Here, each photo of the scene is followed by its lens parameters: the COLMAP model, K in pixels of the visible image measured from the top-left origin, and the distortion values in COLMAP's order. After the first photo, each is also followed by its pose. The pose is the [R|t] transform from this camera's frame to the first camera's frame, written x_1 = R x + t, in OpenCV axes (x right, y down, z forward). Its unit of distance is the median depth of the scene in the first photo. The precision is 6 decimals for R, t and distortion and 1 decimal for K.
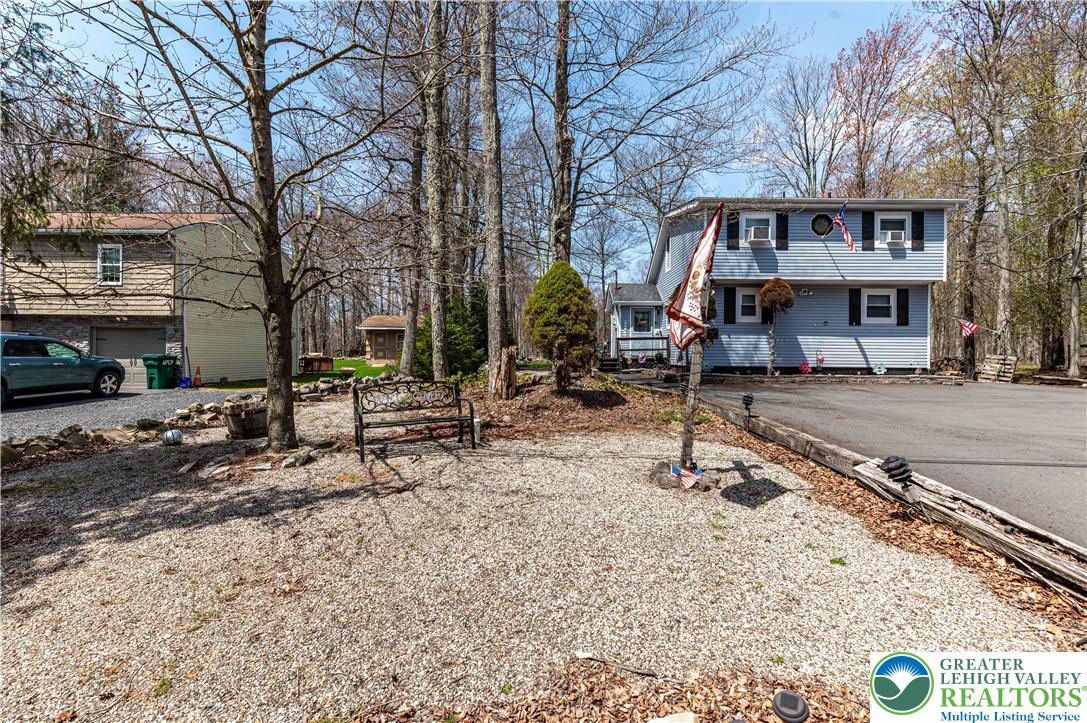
lens RADIAL K [[483.4, 0, 544.5], [0, 483.4, 353.8], [0, 0, 1]] dist [0.003390, 0.000456]
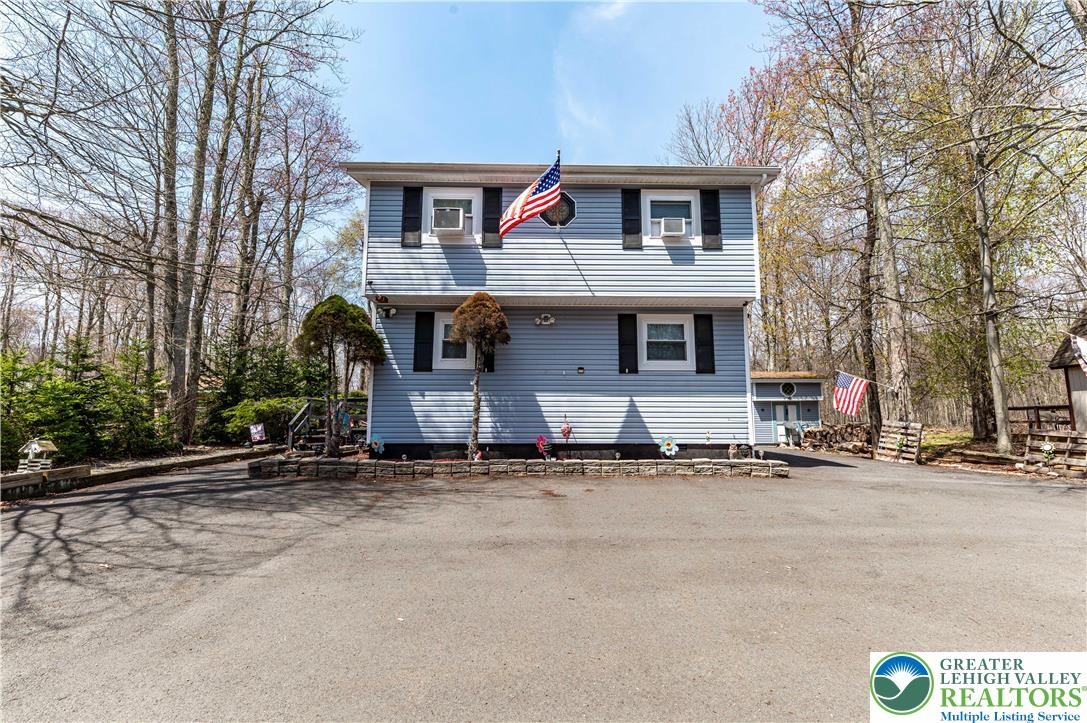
lens RADIAL K [[467.4, 0, 548.2], [0, 467.4, 361.2], [0, 0, 1]] dist [0.002650, -0.000297]
pose [[0.999650, -0.003085, 0.026273, 0.525966], [0.006407, 0.991844, -0.127295, -0.000374], [-0.025666, 0.127419, 0.991517, 0.421263]]
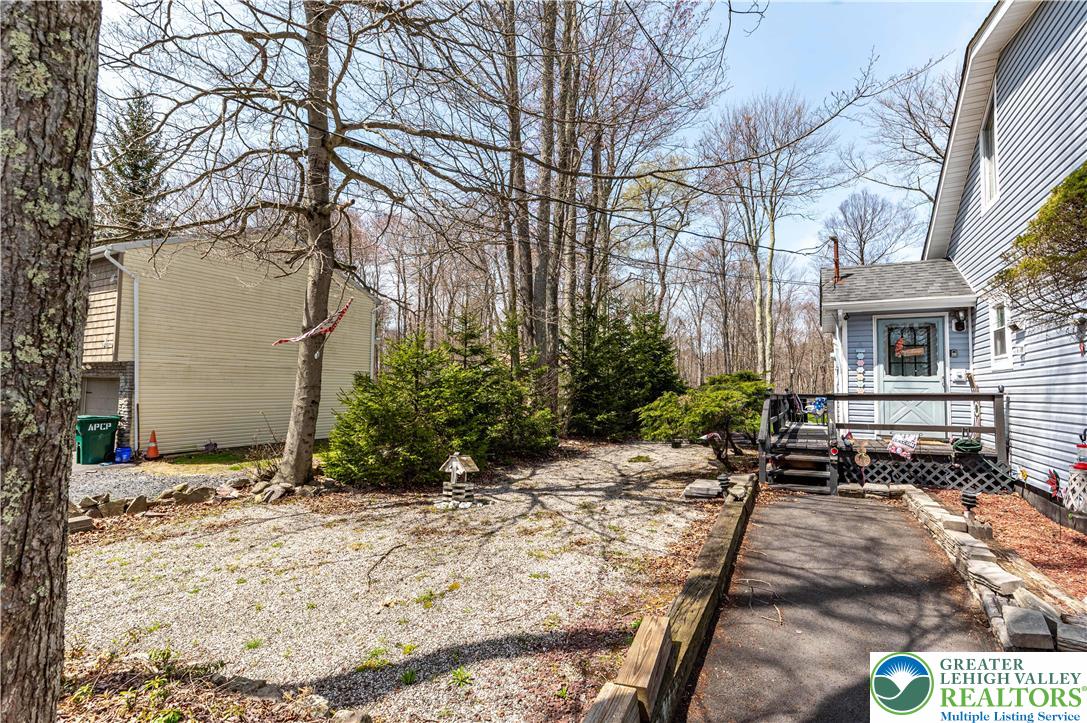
lens RADIAL K [[481.0, 0, 559.5], [0, 481.0, 366.3], [0, 0, 1]] dist [0.003095, -0.000035]
pose [[0.894897, -0.014523, -0.446037, 0.161974], [-0.006272, 0.998962, -0.045109, -0.045809], [0.446229, 0.043165, 0.893877, 0.692802]]
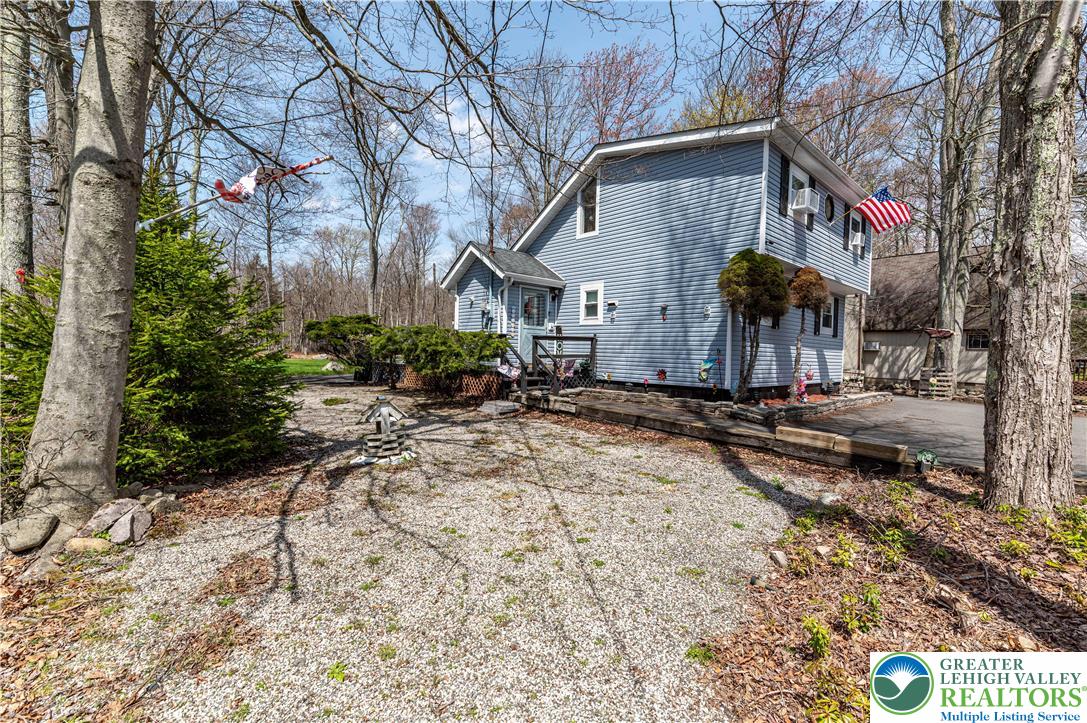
lens RADIAL K [[461.8, 0, 548.4], [0, 461.8, 362.4], [0, 0, 1]] dist [0.000763, 0.000243]
pose [[0.732140, -0.003035, 0.681148, -0.273265], [-0.027717, 0.999029, 0.034243, -0.025399], [-0.680590, -0.043951, 0.731345, 0.719298]]
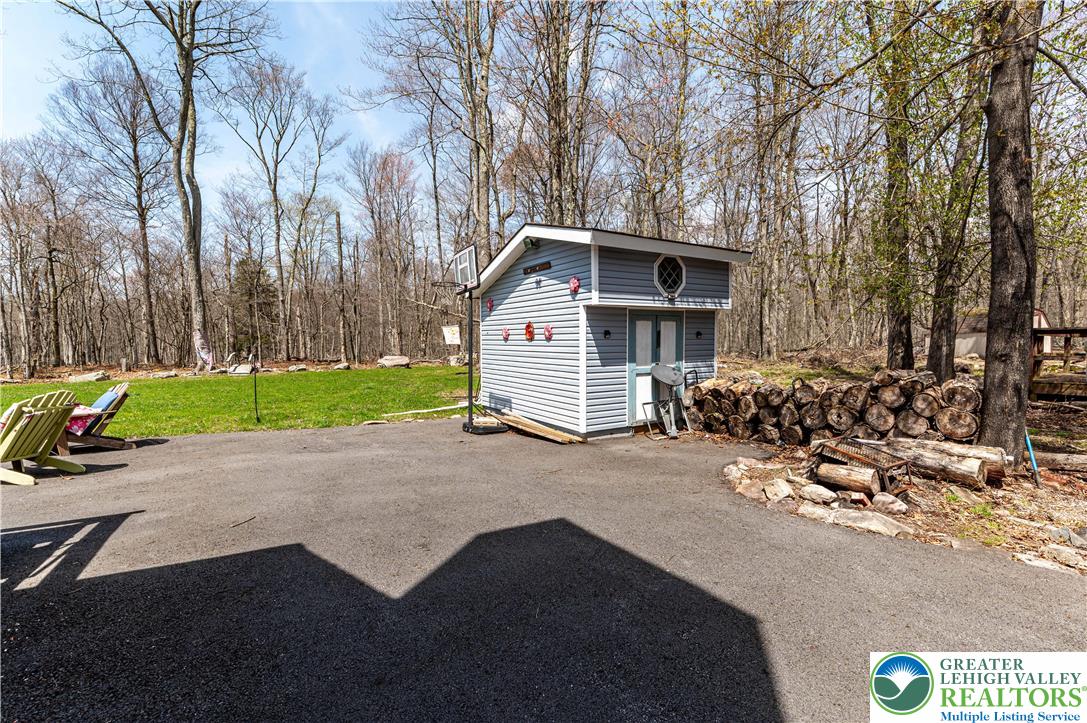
lens RADIAL K [[467.4, 0, 548.2], [0, 467.4, 361.2], [0, 0, 1]] dist [0.002650, -0.000297]
pose [[0.832156, -0.032863, 0.553568, 0.878526], [0.015578, 0.999234, 0.035903, -0.018240], [-0.554323, -0.021253, 0.832030, 1.415363]]
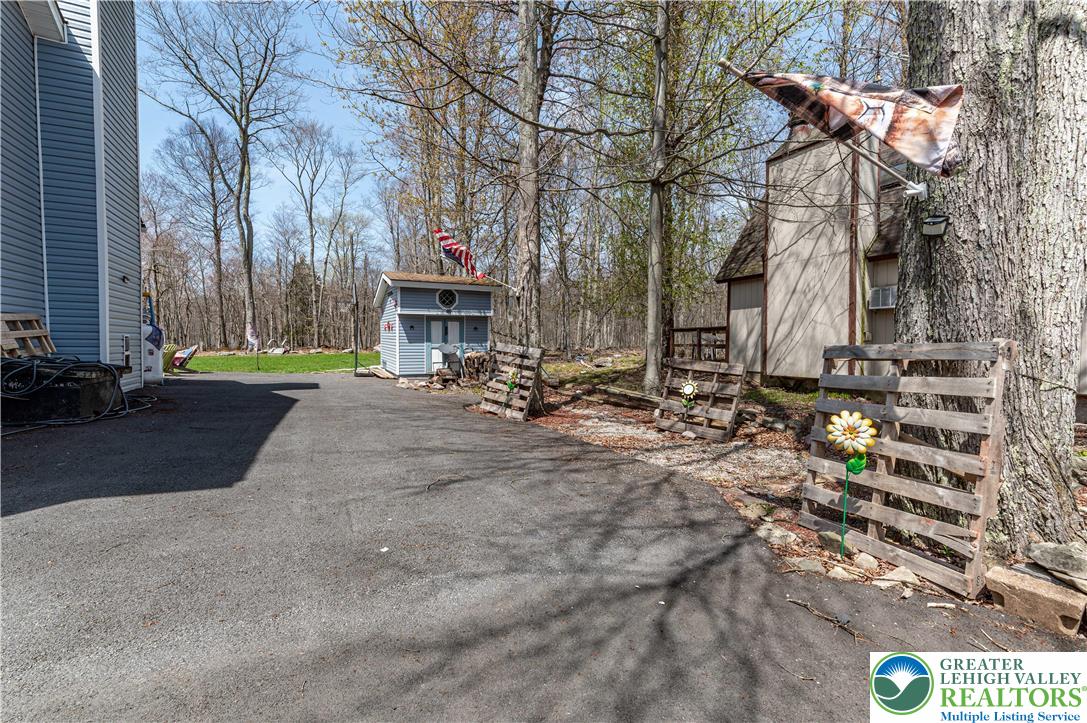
lens RADIAL K [[461.8, 0, 548.4], [0, 461.8, 362.4], [0, 0, 1]] dist [0.000763, 0.000243]
pose [[0.883031, -0.020376, 0.468871, 0.986295], [-0.001119, 0.998963, 0.045520, -0.000208], [-0.469312, -0.040720, 0.882093, 0.808220]]
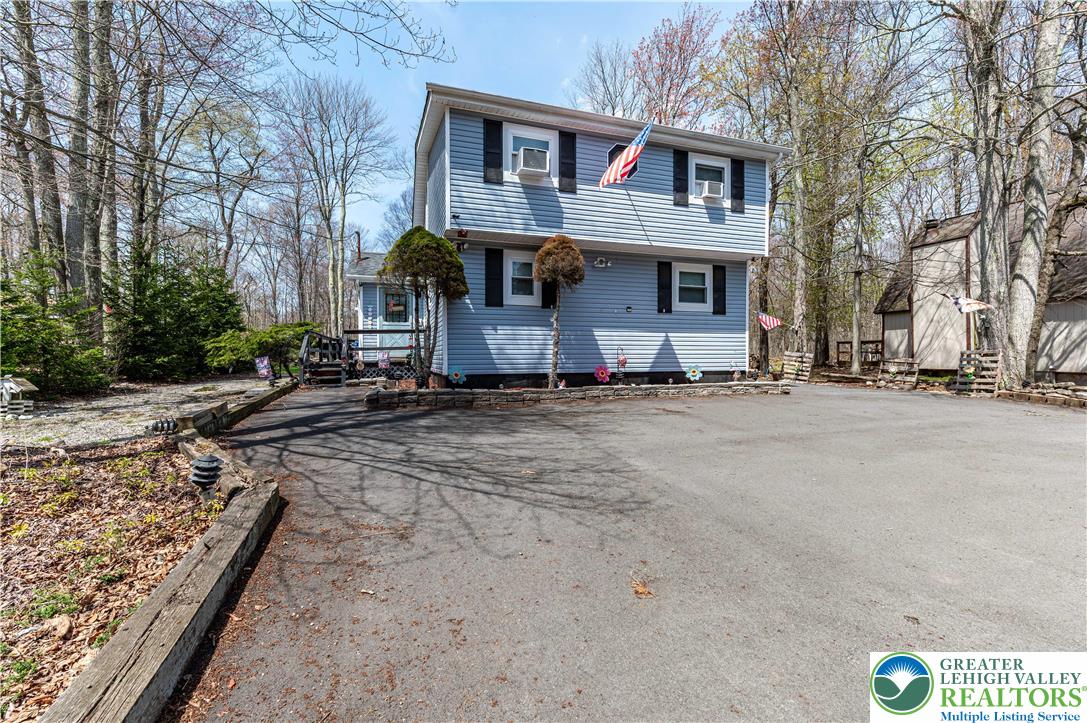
lens RADIAL K [[470.0, 0, 544.4], [0, 470.0, 358.1], [0, 0, 1]] dist [0.000645, -0.000205]
pose [[0.944346, -0.012785, 0.328706, 0.243348], [0.008282, 0.999852, 0.015097, -0.004177], [-0.328851, -0.011535, 0.944312, 0.400789]]
